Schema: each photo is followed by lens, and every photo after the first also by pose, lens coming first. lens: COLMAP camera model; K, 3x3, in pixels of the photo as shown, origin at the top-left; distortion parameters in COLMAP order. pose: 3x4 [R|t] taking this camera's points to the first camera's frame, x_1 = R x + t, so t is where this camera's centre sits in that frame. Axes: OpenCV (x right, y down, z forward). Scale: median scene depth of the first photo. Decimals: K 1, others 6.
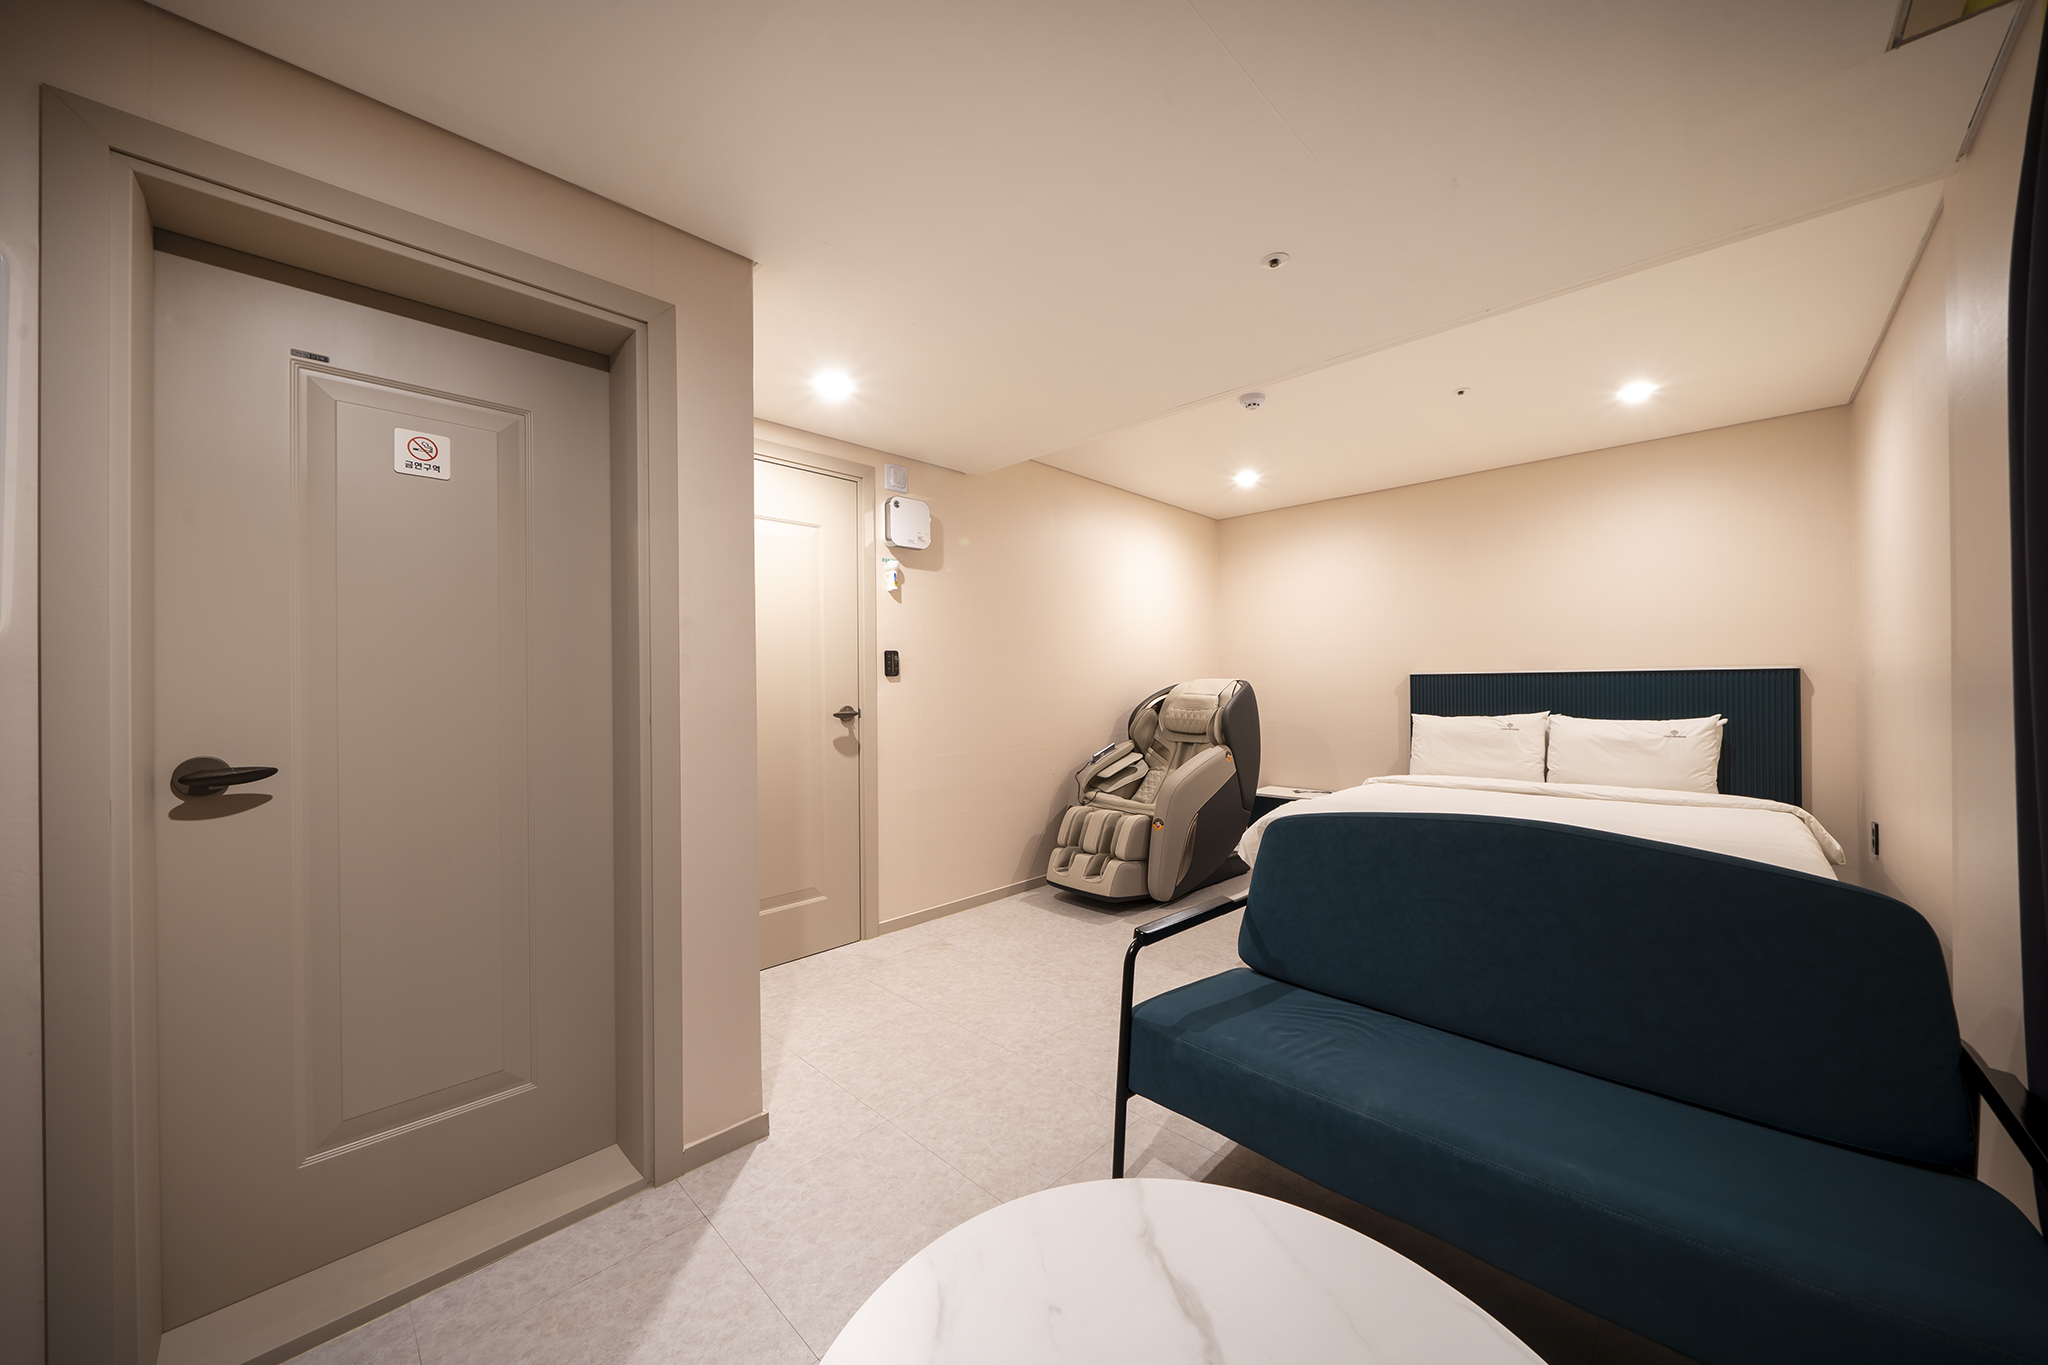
lens RADIAL K [[718.6, 0, 1024.0], [0, 718.6, 682.5], [0, 0, 1]] dist [-0.001617, 0.000119]
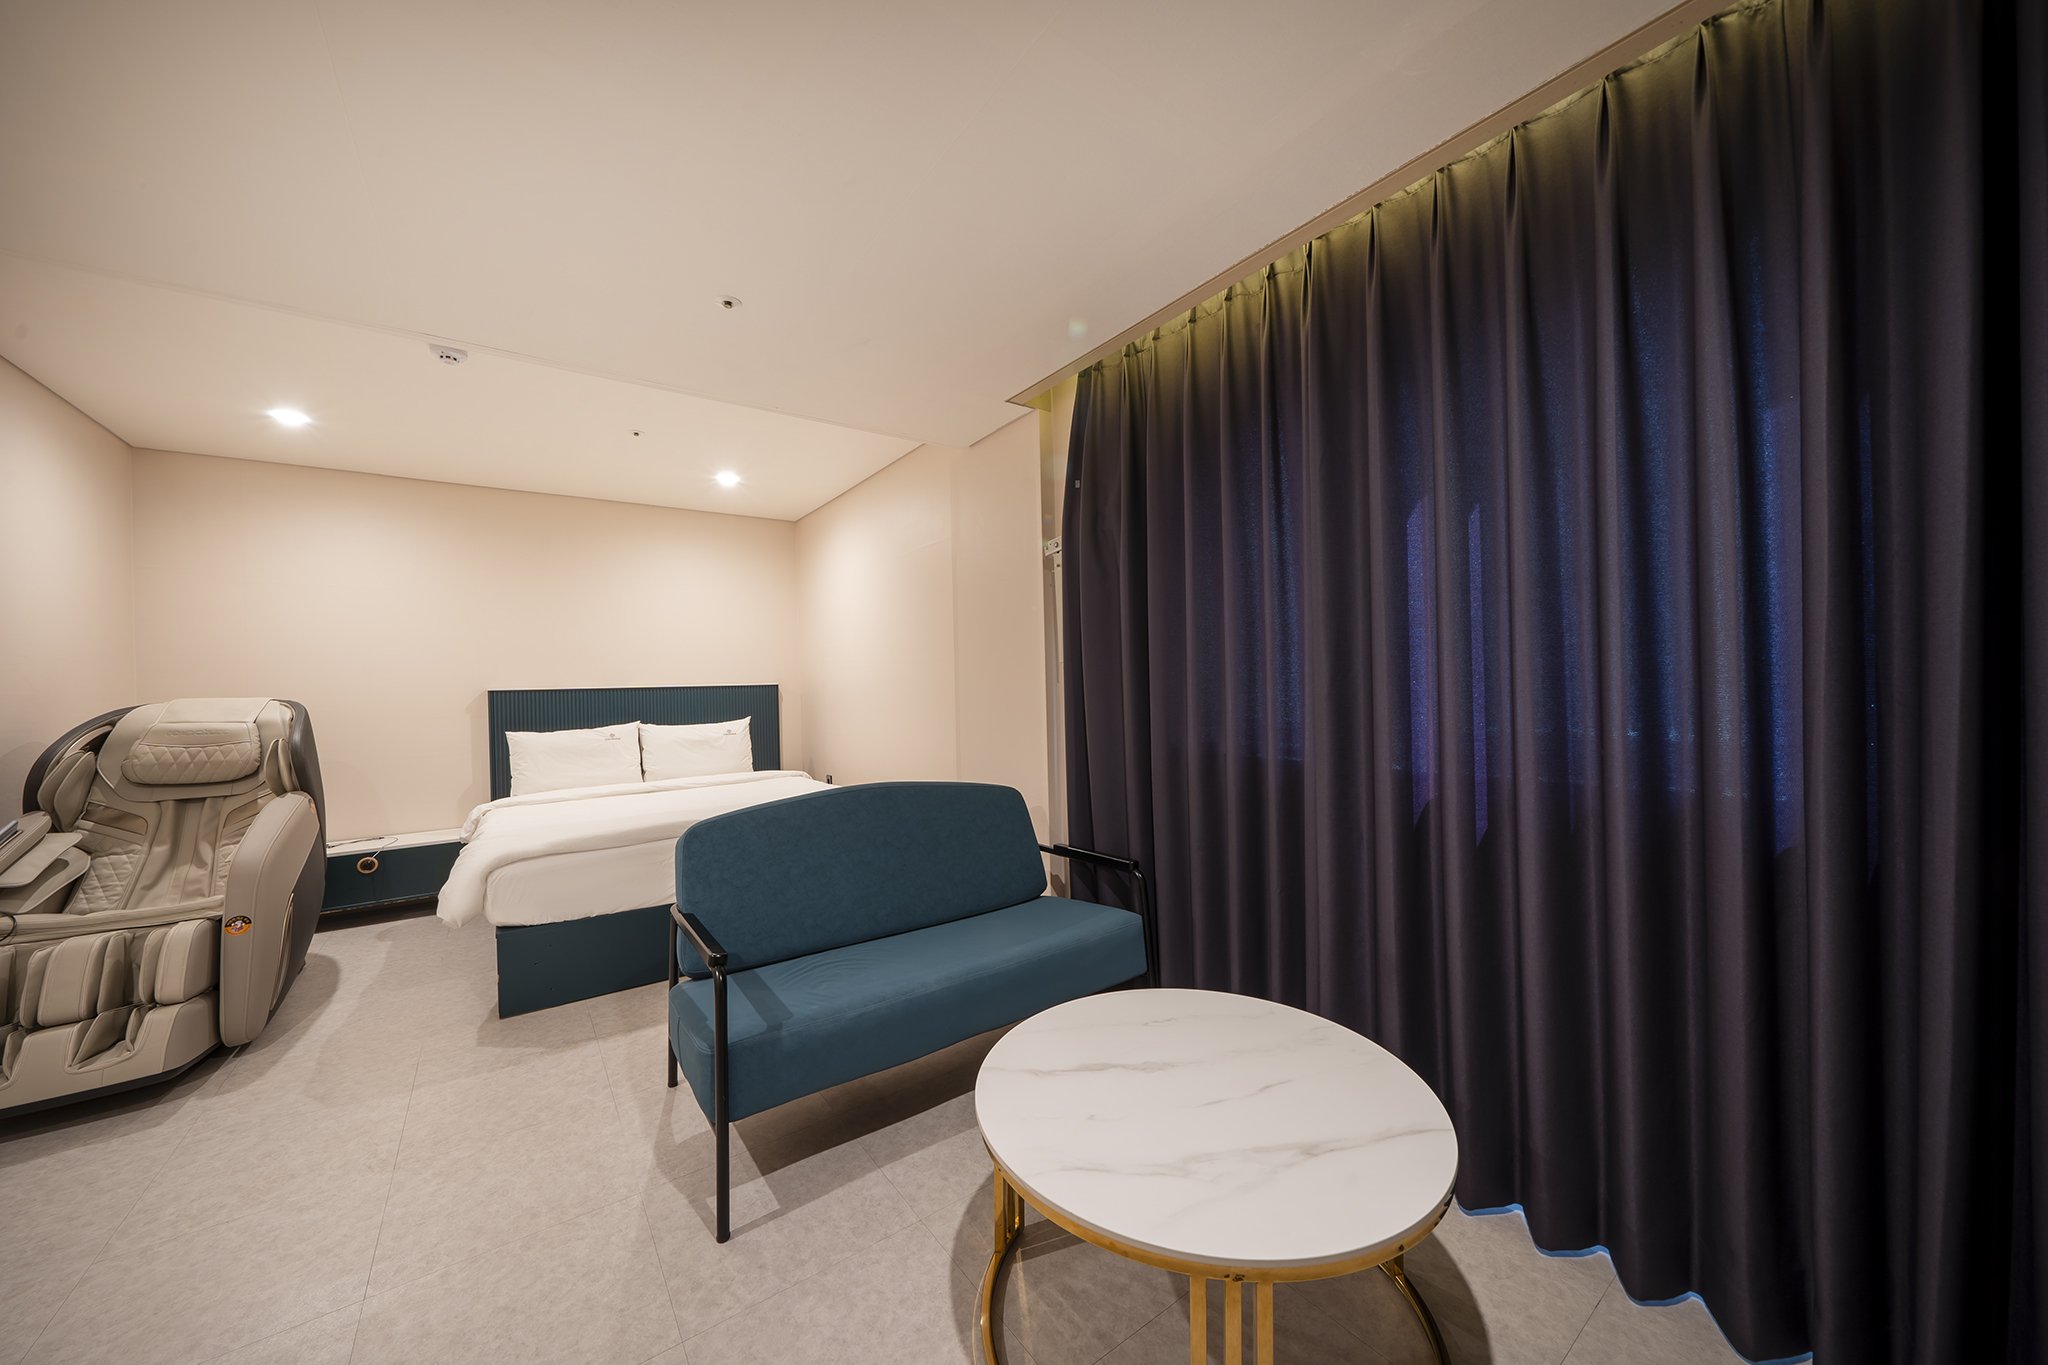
lens RADIAL K [[718.6, 0, 1024.0], [0, 718.6, 682.5], [0, 0, 1]] dist [-0.001617, 0.000119]
pose [[0.166186, 0.007224, 0.986068, -0.332397], [0.018902, 0.999766, -0.010510, 0.001951], [-0.985913, 0.020385, 0.166011, 0.205518]]
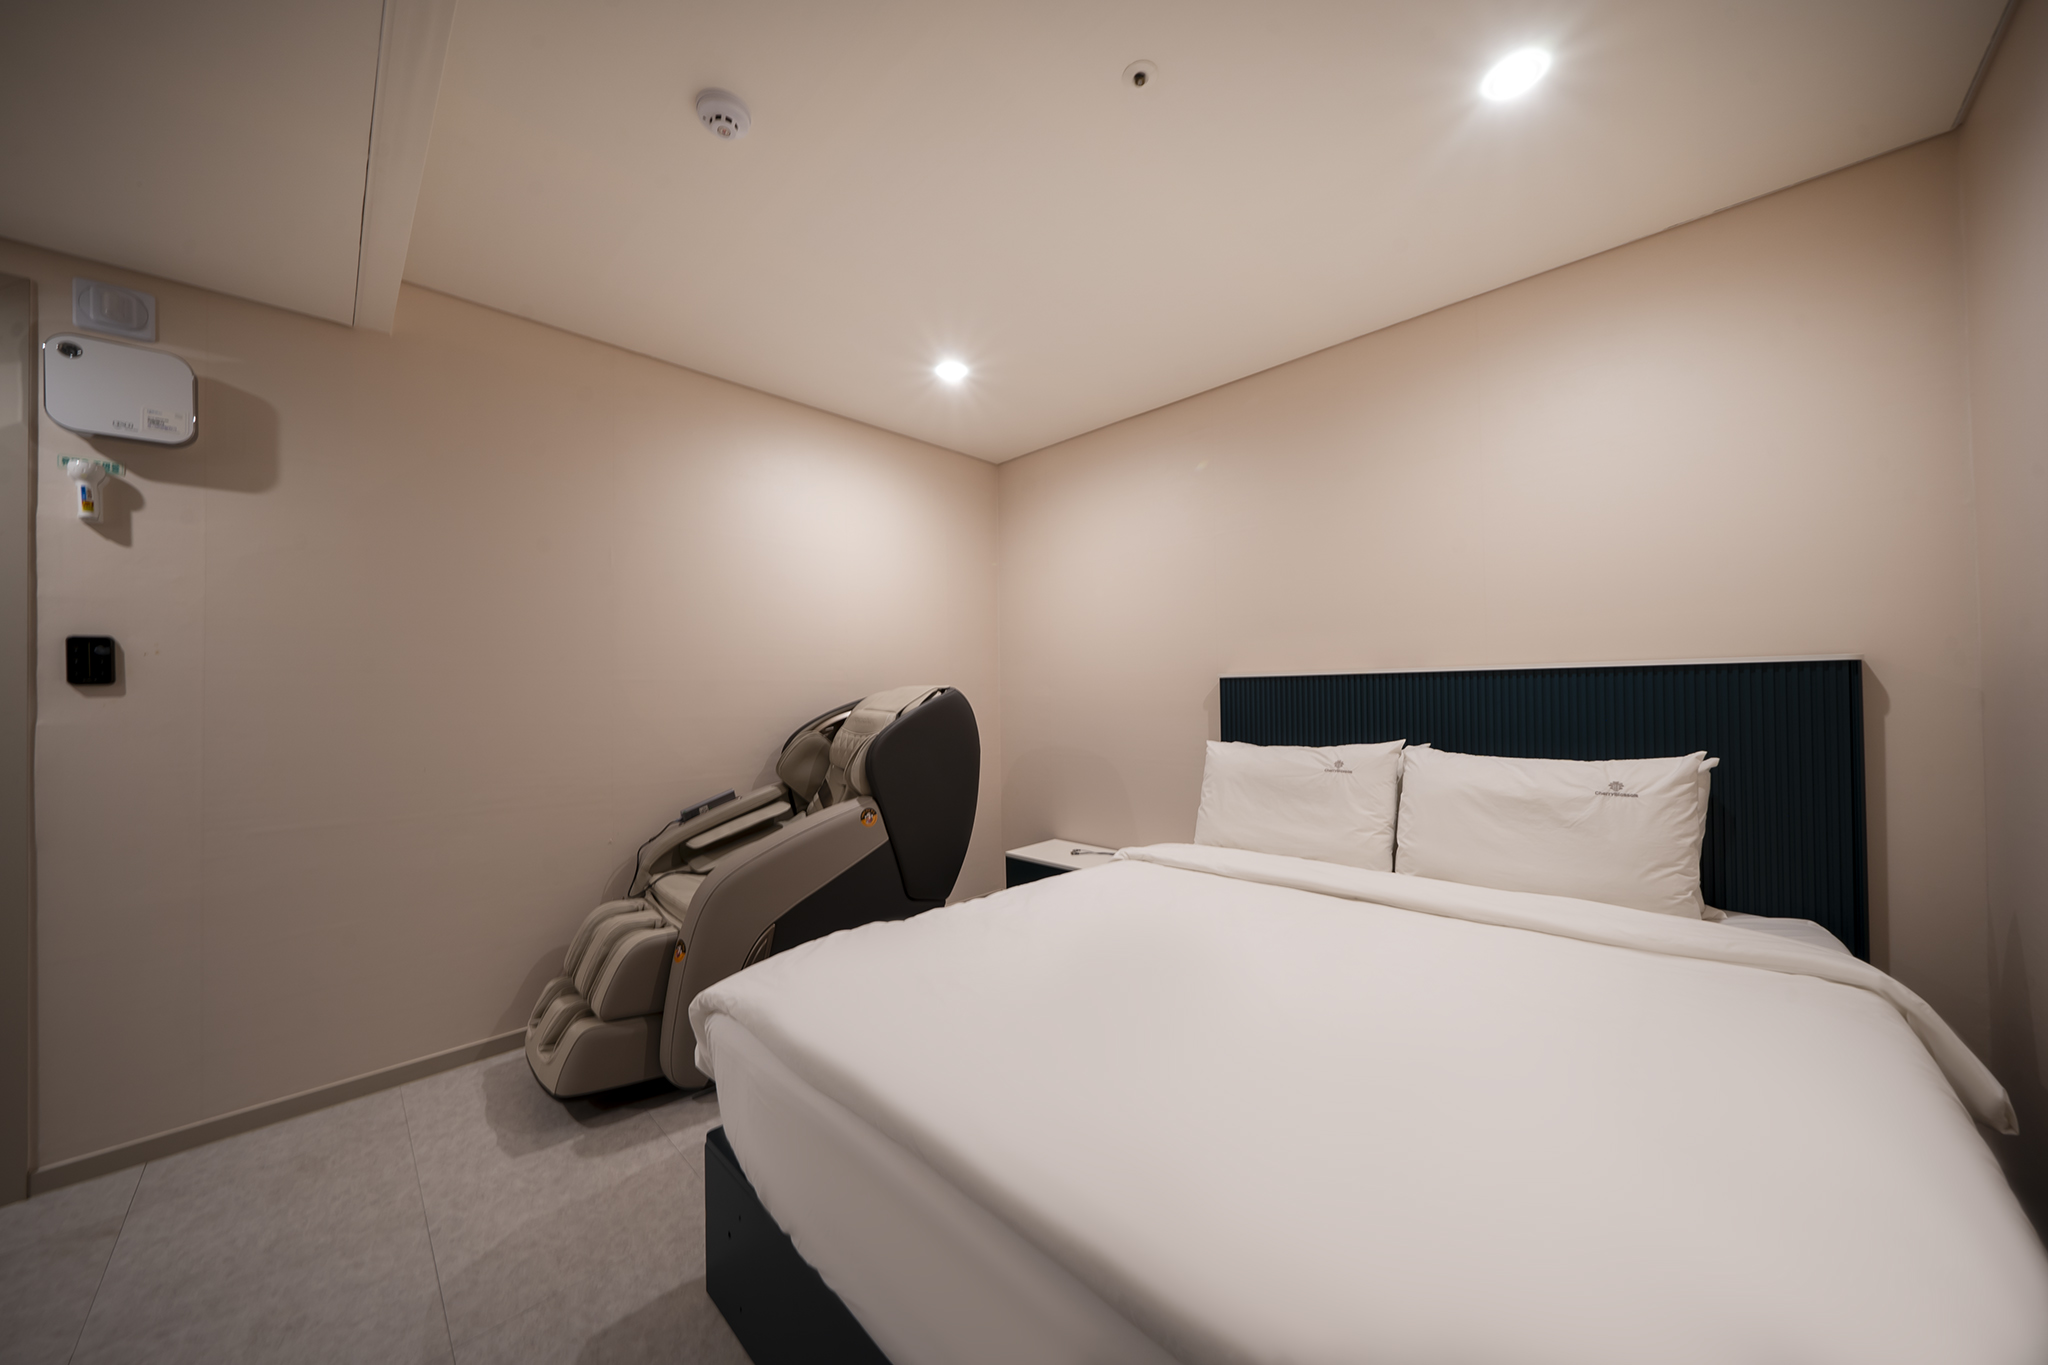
lens RADIAL K [[695.4, 0, 1024.0], [0, 695.4, 682.5], [0, 0, 1]] dist [-0.001492, 0.000046]
pose [[0.999929, -0.005053, -0.010817, 0.464803], [0.004938, 0.999931, -0.010646, -0.001614], [0.010870, 0.010592, 0.999885, 0.472811]]
